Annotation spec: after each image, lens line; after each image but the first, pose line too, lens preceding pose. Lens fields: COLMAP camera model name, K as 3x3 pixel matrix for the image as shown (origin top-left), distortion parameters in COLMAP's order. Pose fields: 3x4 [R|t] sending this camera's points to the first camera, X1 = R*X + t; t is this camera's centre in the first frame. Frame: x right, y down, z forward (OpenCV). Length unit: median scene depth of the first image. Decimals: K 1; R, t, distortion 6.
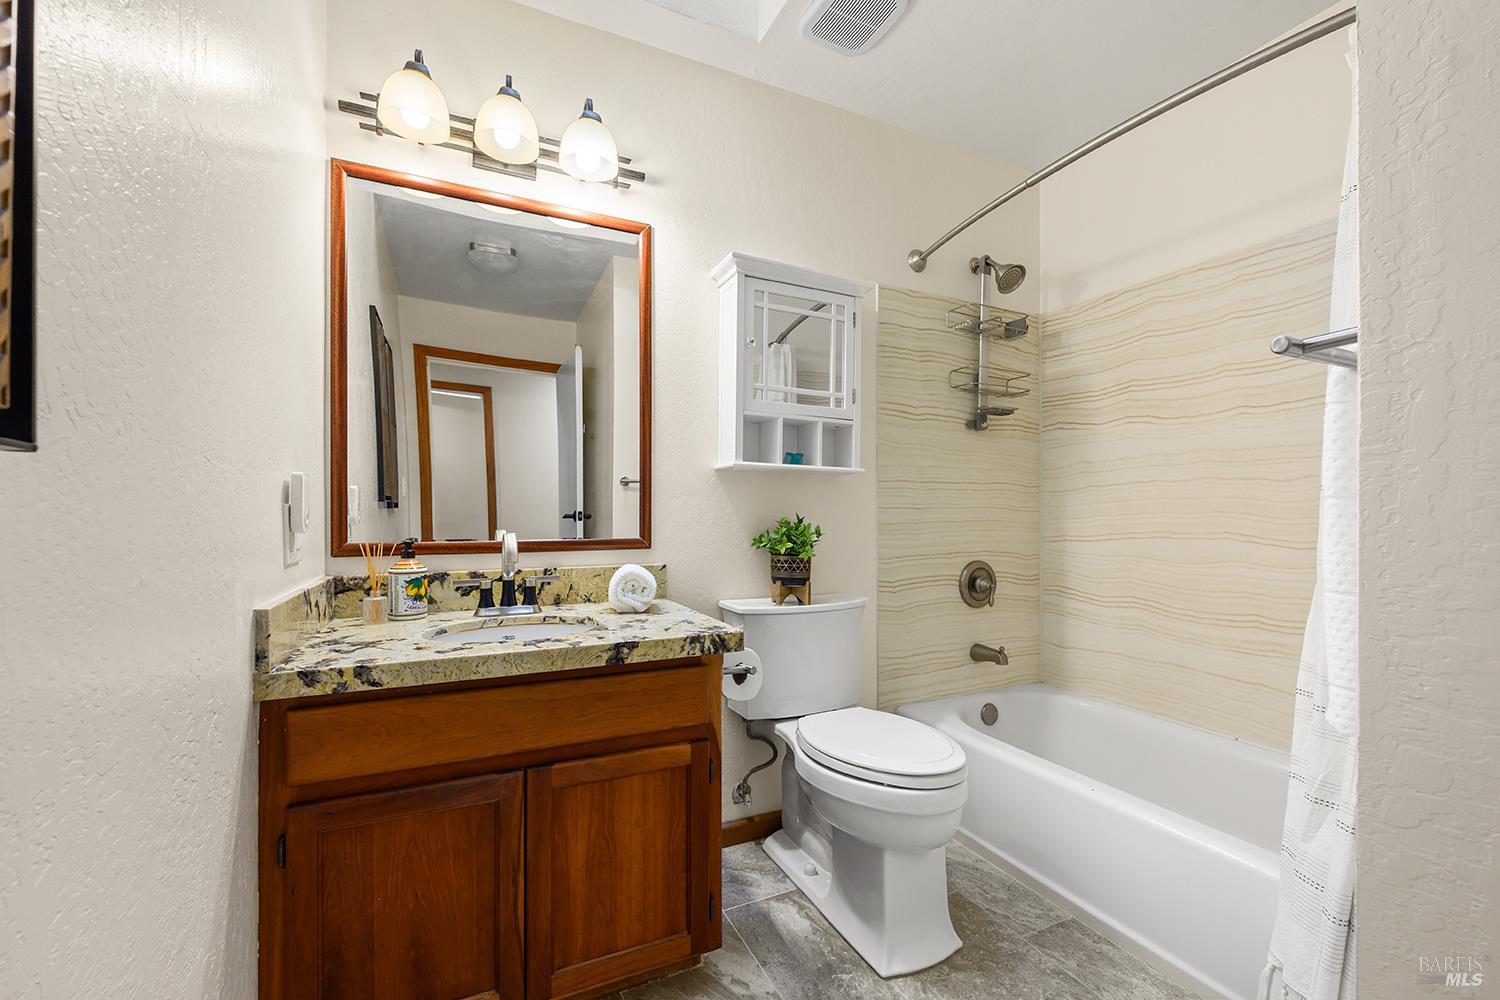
lens RADIAL K [[606.6, 0, 750.0], [0, 606.6, 500.0], [0, 0, 1]] dist [0.001277, 0.000000]
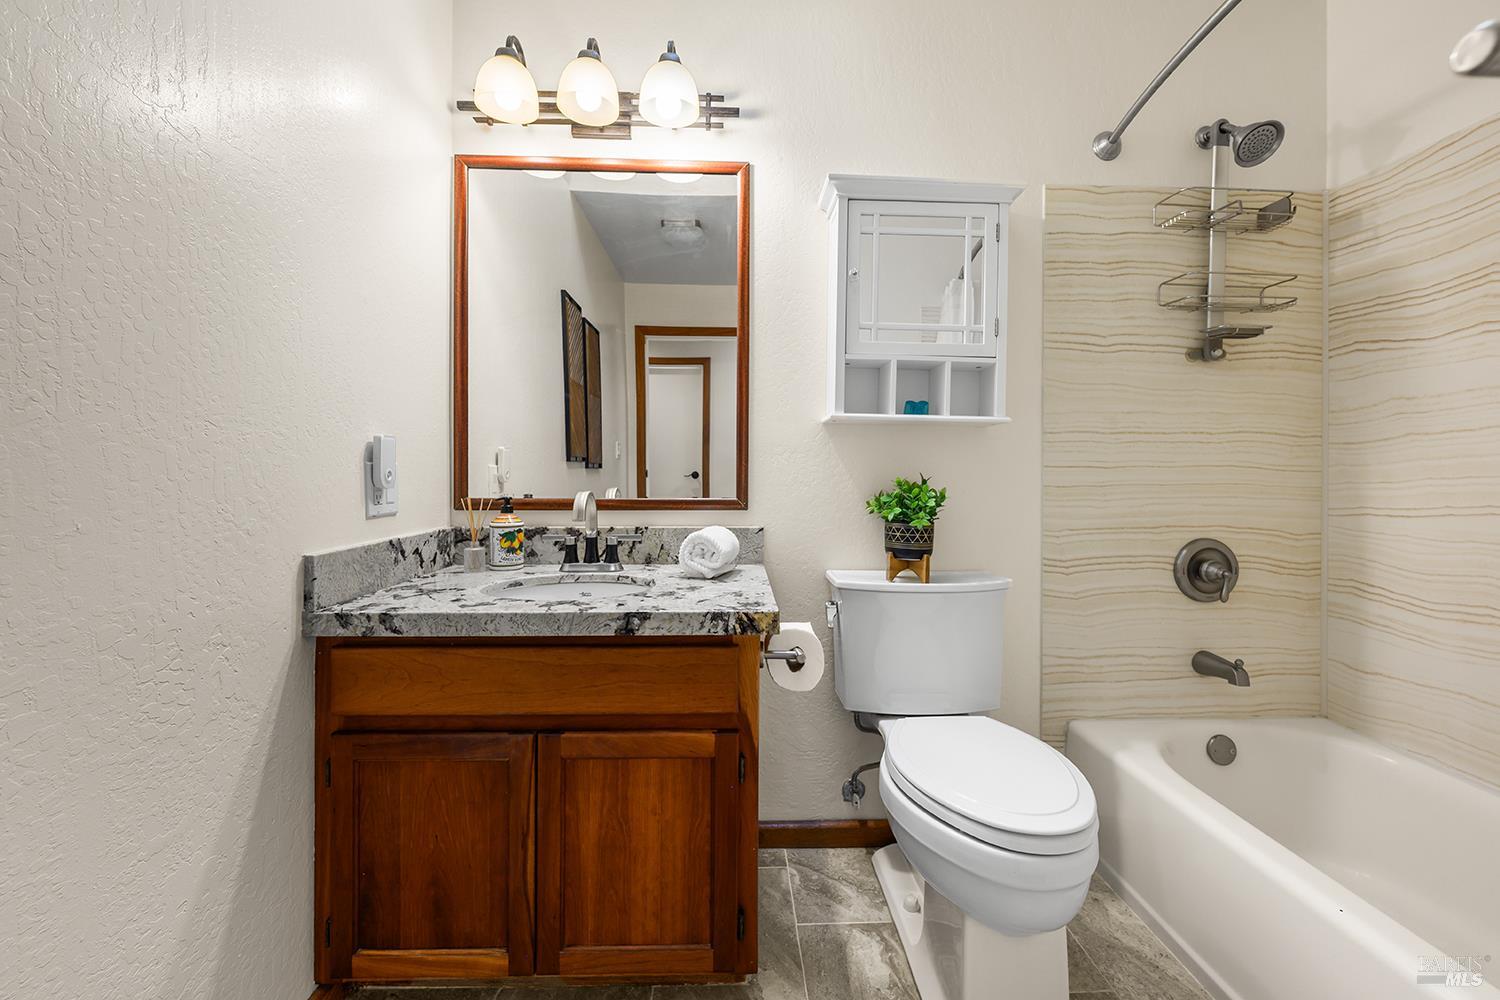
lens RADIAL K [[600.2, 0, 751.9], [0, 600.2, 462.9], [0, 0, 1]] dist [-0.000741, 0.000105]
pose [[0.920484, -0.002032, -0.390774, 0.219575], [0.004515, 0.999975, 0.005436, 0.003179], [0.390753, -0.006769, 0.920471, 0.166474]]
